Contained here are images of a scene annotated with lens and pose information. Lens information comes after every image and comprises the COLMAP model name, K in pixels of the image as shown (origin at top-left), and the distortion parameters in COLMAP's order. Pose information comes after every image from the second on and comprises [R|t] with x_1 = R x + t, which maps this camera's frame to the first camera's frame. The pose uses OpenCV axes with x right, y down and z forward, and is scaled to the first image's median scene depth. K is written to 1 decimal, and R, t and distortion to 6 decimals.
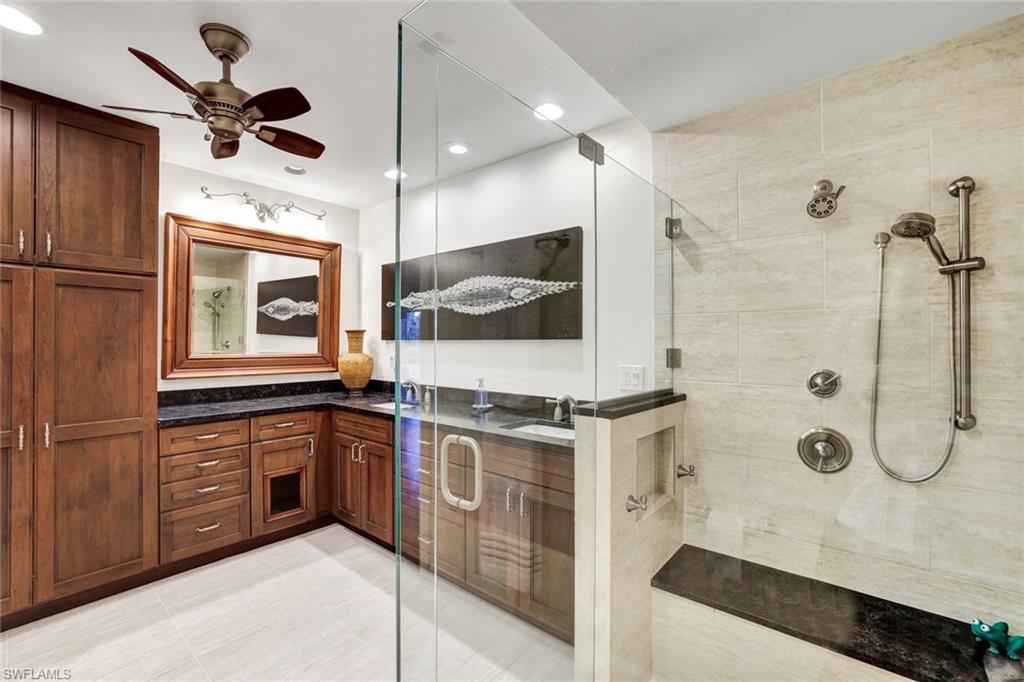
lens RADIAL K [[441.6, 0, 505.7], [0, 441.6, 337.6], [0, 0, 1]] dist [-0.045140, 0.017317]
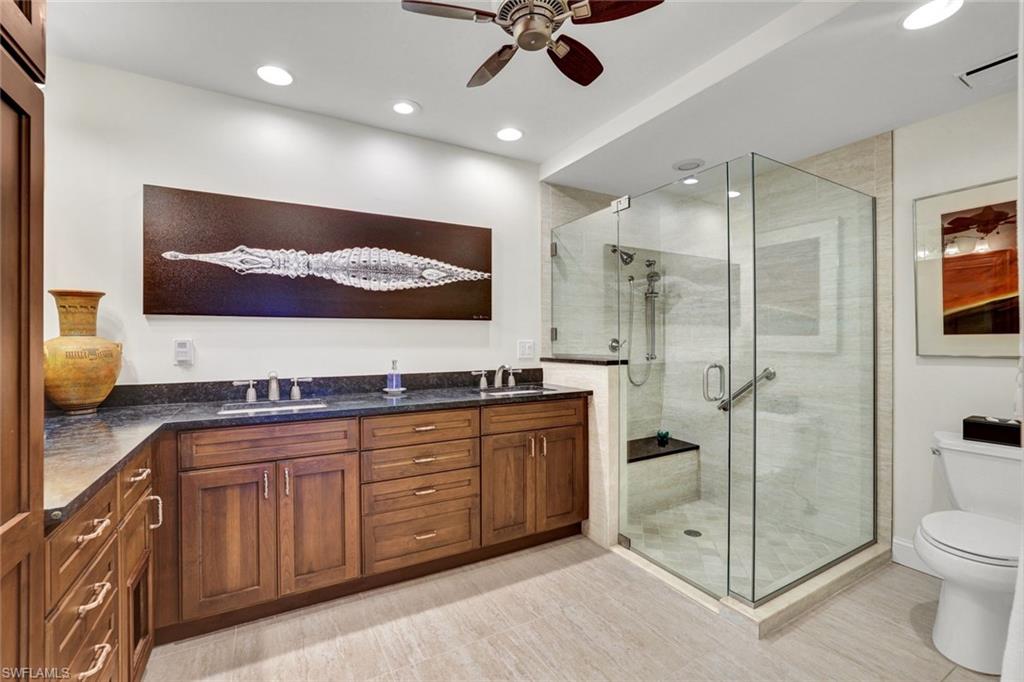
lens RADIAL K [[441.6, 0, 505.7], [0, 441.6, 337.6], [0, 0, 1]] dist [-0.045140, 0.017317]
pose [[0.346902, 0.004415, 0.937891, -0.865919], [-0.003101, 0.999989, -0.003561, 0.049519], [-0.937896, -0.001673, 0.346912, 0.475988]]
